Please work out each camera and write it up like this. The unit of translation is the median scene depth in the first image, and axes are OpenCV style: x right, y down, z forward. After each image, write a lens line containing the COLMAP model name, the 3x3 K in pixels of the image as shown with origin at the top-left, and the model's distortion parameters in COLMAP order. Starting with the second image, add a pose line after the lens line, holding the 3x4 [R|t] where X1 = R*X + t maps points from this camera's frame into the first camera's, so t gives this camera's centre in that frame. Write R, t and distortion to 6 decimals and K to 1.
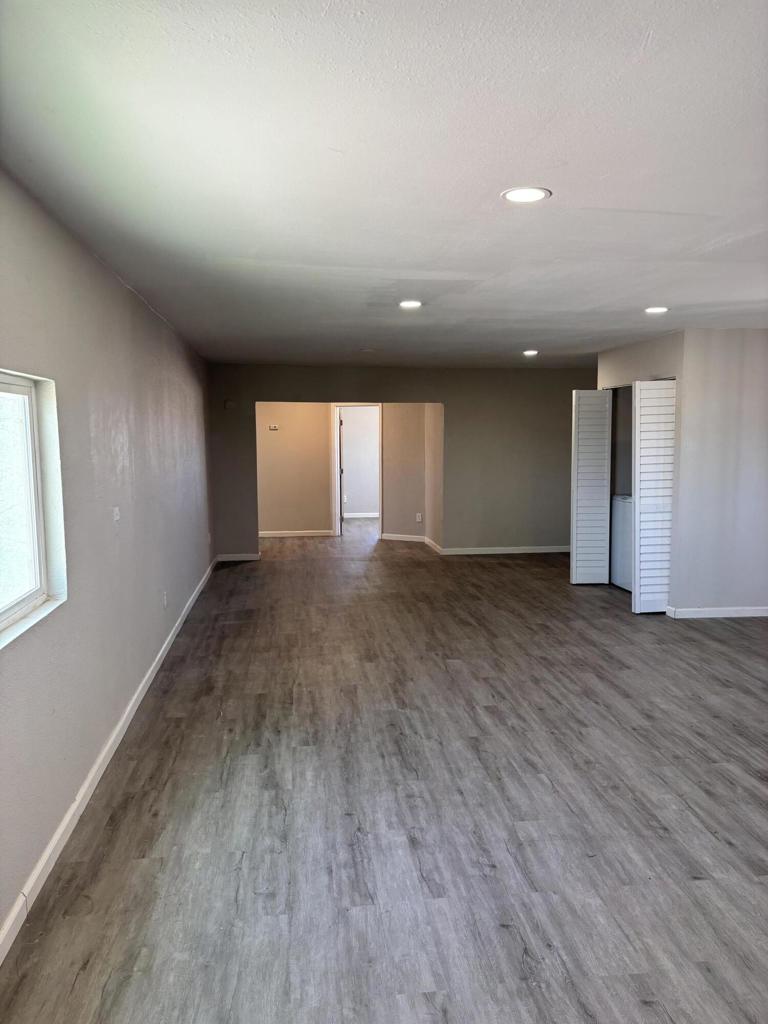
lens RADIAL K [[770.4, 0, 378.9], [0, 770.4, 519.5], [0, 0, 1]] dist [0.036975, -0.047661]
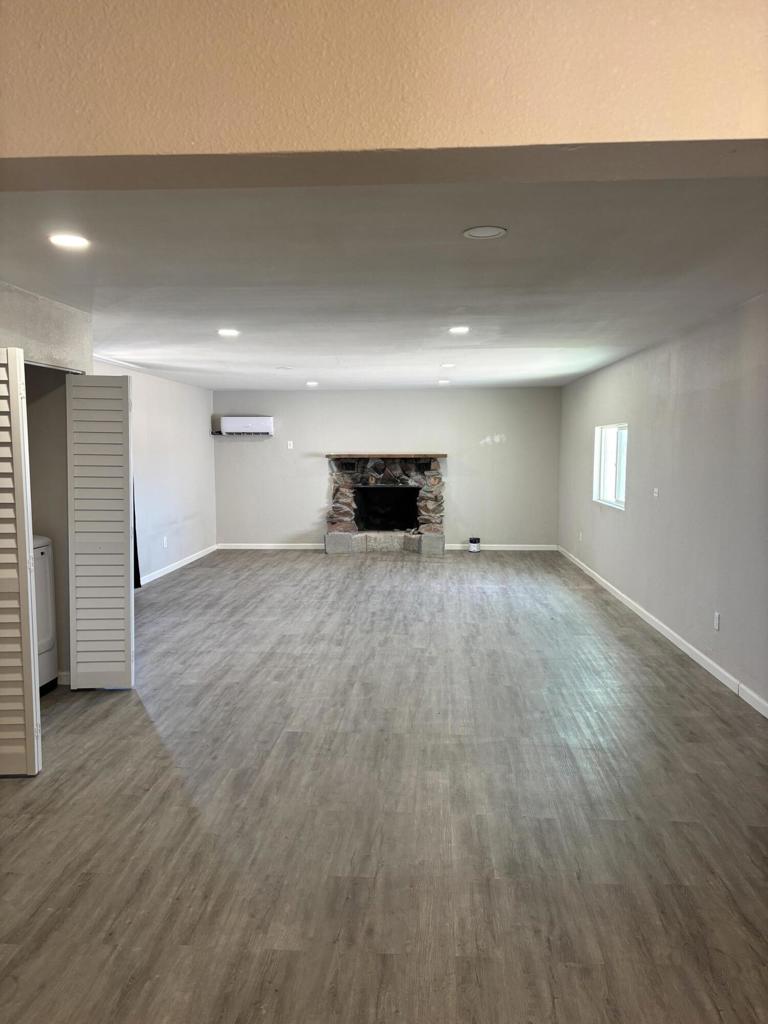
lens RADIAL K [[770.4, 0, 383.1], [0, 770.4, 510.0], [0, 0, 1]] dist [0.036975, -0.047661]
pose [[-0.984403, -0.009274, 0.175683, -0.052246], [0.025373, 0.980685, 0.193939, -0.262808], [-0.174088, 0.195371, -0.965154, 2.337948]]
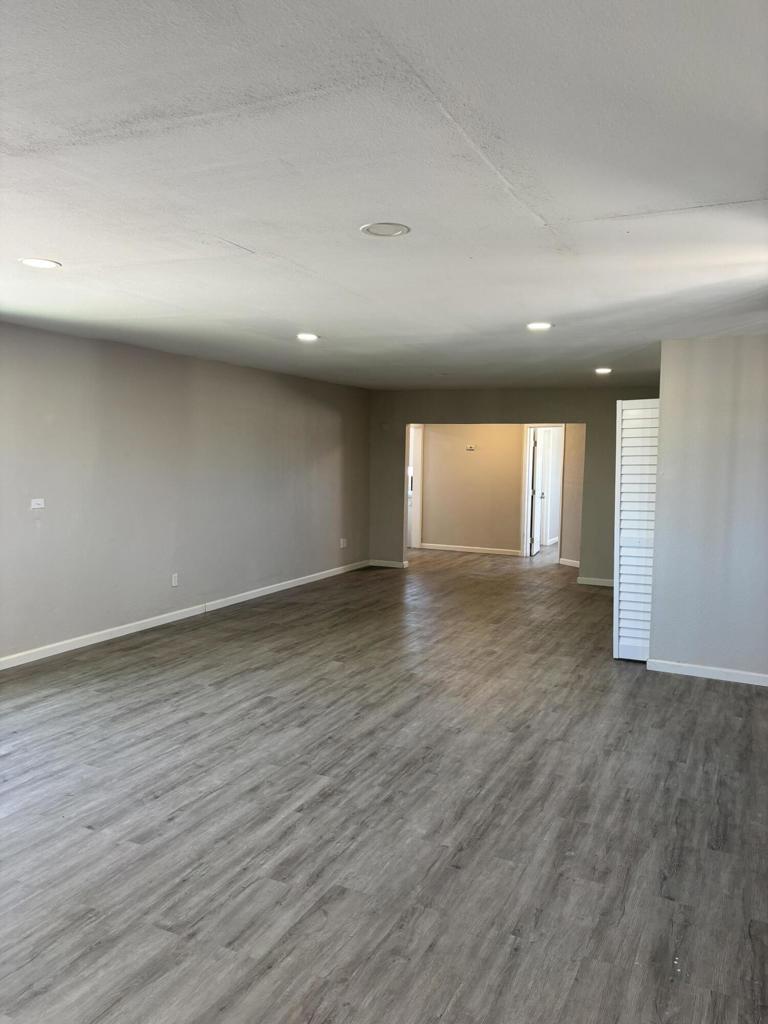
lens RADIAL K [[770.4, 0, 379.3], [0, 770.4, 509.6], [0, 0, 1]] dist [0.036975, -0.047661]
pose [[0.844306, 0.057959, -0.532718, 0.808885], [-0.079005, 0.996733, -0.016771, -0.019445], [0.530005, 0.056247, 0.846127, 0.122800]]
